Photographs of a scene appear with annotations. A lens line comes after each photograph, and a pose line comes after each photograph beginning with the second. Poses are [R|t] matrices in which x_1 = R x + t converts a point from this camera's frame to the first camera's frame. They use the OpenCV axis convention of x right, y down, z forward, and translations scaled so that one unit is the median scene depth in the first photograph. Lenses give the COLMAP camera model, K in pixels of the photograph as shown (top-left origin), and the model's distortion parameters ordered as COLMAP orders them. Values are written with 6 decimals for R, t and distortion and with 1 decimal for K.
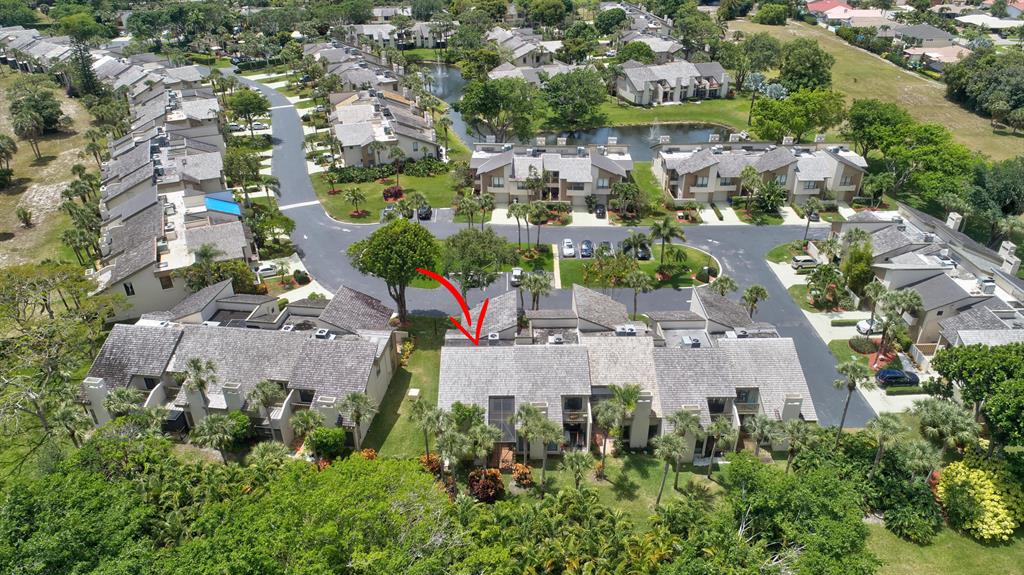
lens RADIAL K [[683.7, 0, 515.1], [0, 683.7, 292.6], [0, 0, 1]] dist [-0.003733, -0.001334]
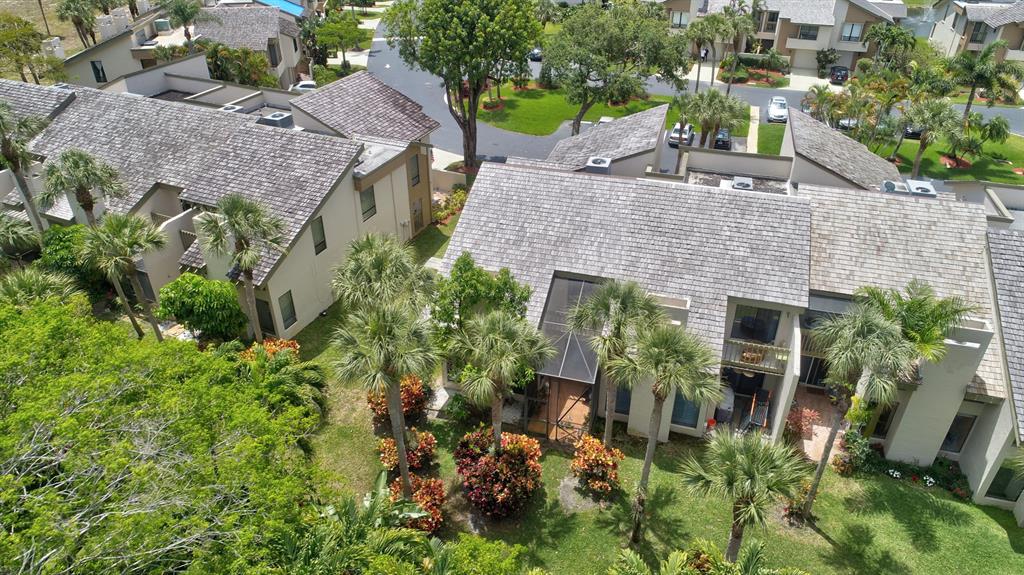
lens RADIAL K [[683.7, 0, 515.2], [0, 683.7, 294.2], [0, 0, 1]] dist [-0.003733, -0.001334]
pose [[0.957366, 0.161492, -0.239522, 0.027306], [-0.149824, 0.986489, 0.066270, 0.089571], [0.246988, -0.027559, 0.968627, 0.366426]]
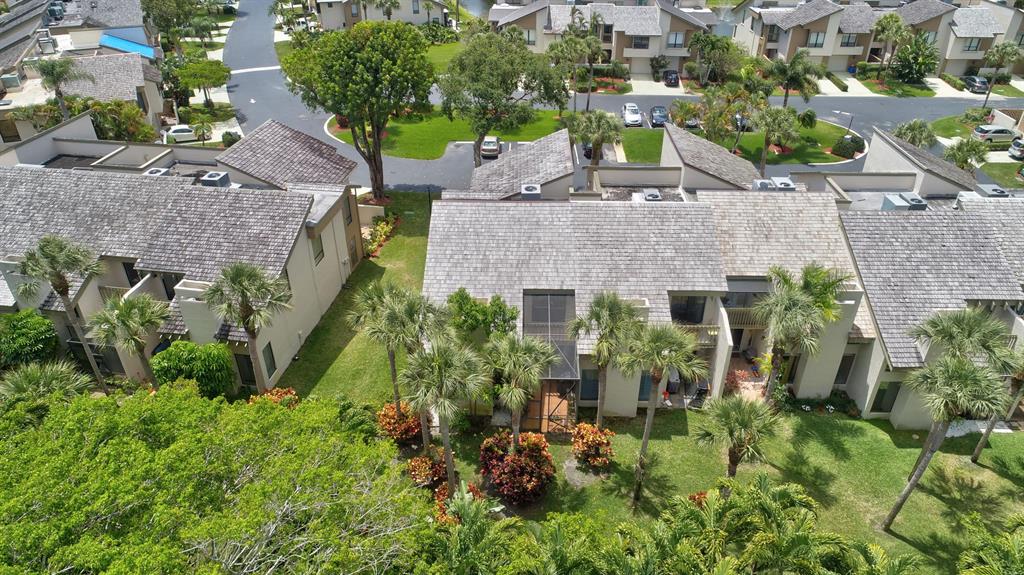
lens RADIAL K [[683.7, 0, 515.6], [0, 683.7, 291.3], [0, 0, 1]] dist [-0.003733, -0.001334]
pose [[0.999658, 0.018956, -0.017999, -0.022249], [-0.018146, 0.998860, 0.044149, 0.082853], [0.018815, -0.043807, 0.998863, 0.316377]]
